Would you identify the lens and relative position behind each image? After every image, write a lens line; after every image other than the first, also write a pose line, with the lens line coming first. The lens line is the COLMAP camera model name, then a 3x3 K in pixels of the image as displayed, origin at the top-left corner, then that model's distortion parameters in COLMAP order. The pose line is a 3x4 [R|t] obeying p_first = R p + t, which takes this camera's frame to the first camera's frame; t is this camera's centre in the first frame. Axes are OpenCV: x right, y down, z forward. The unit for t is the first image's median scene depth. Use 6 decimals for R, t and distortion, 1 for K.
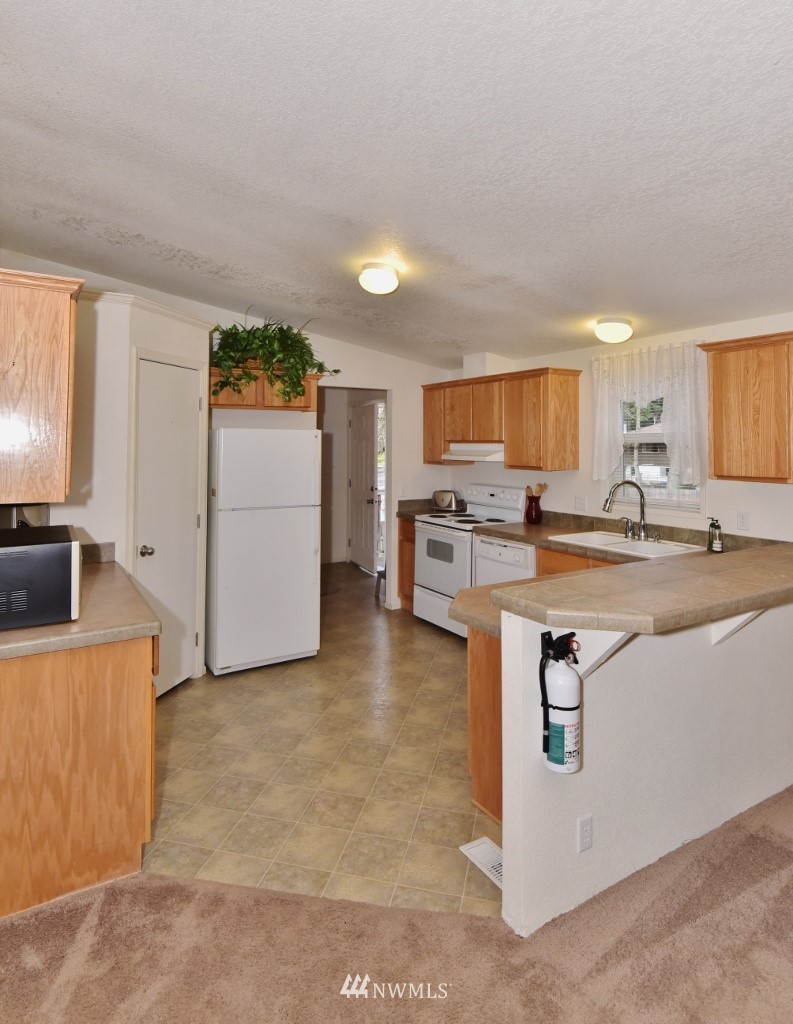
lens RADIAL K [[597.9, 0, 409.4], [0, 597.9, 433.5], [0, 0, 1]] dist [-0.004232, -0.001946]
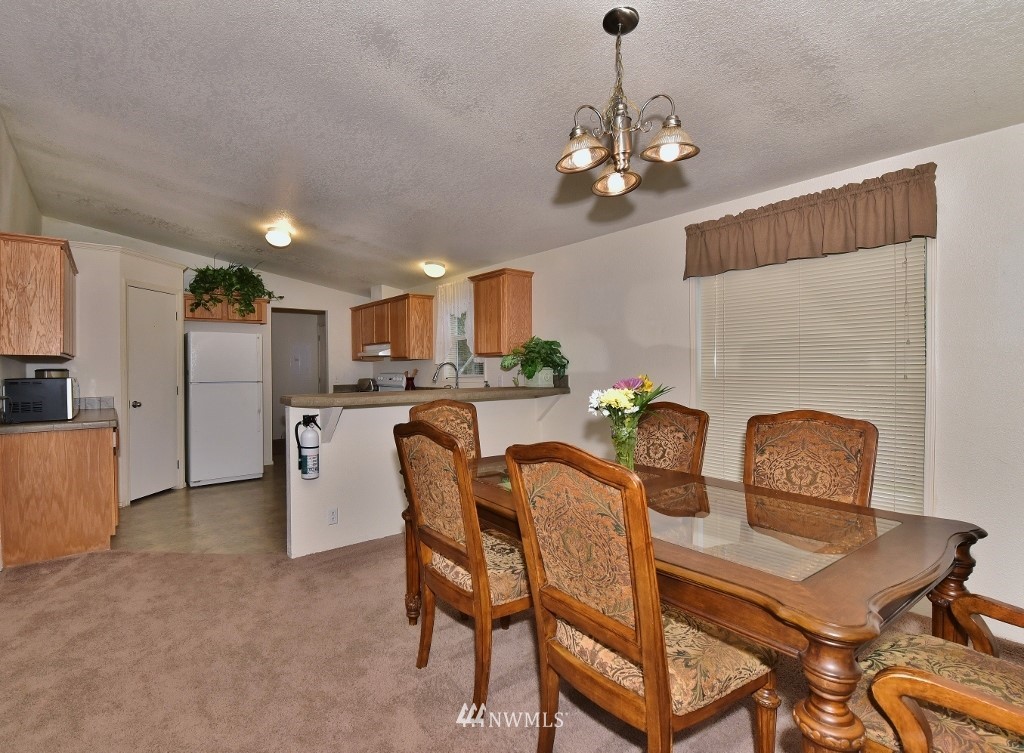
lens RADIAL K [[487.0, 0, 458.3], [0, 487.0, 374.3], [0, 0, 1]] dist [-0.009096, -0.002040]
pose [[0.998040, -0.011940, 0.061425, 0.274500], [0.010085, 0.999487, 0.030411, 0.063966], [-0.061756, -0.029732, 0.997648, -0.288347]]
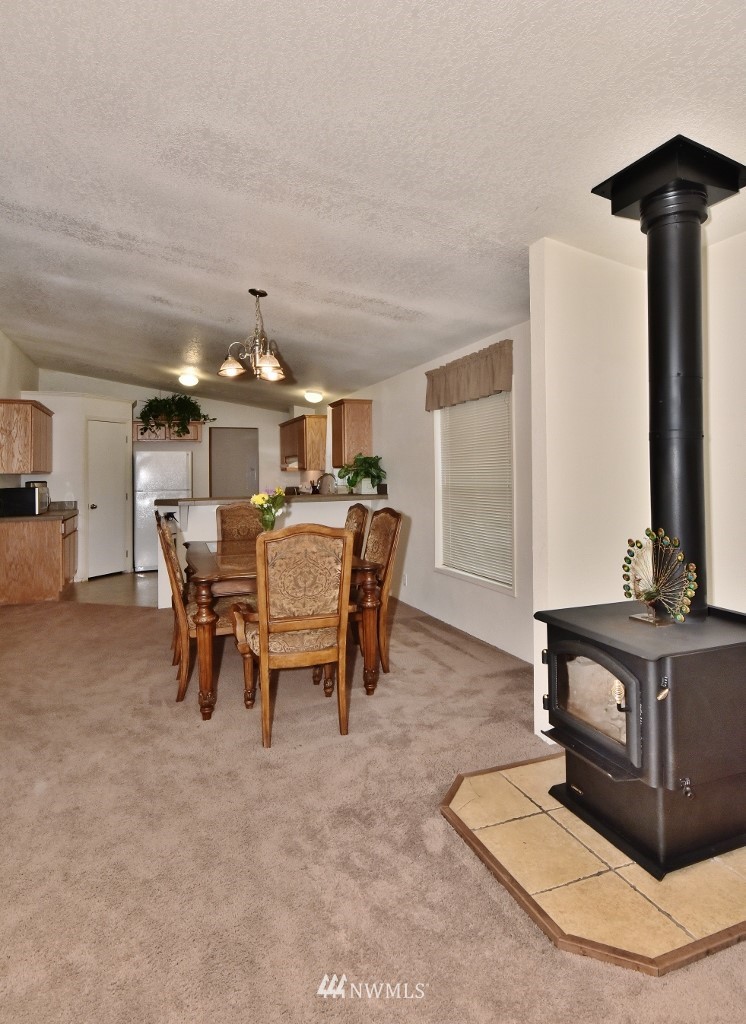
lens RADIAL K [[582.9, 0, 372.1], [0, 582.9, 466.1], [0, 0, 1]] dist [0.029696, 0.000799]
pose [[0.980400, -0.020353, -0.195965, 0.772471], [0.021305, 0.999769, 0.002751, 0.048218], [0.195863, -0.006872, 0.980607, -0.720400]]
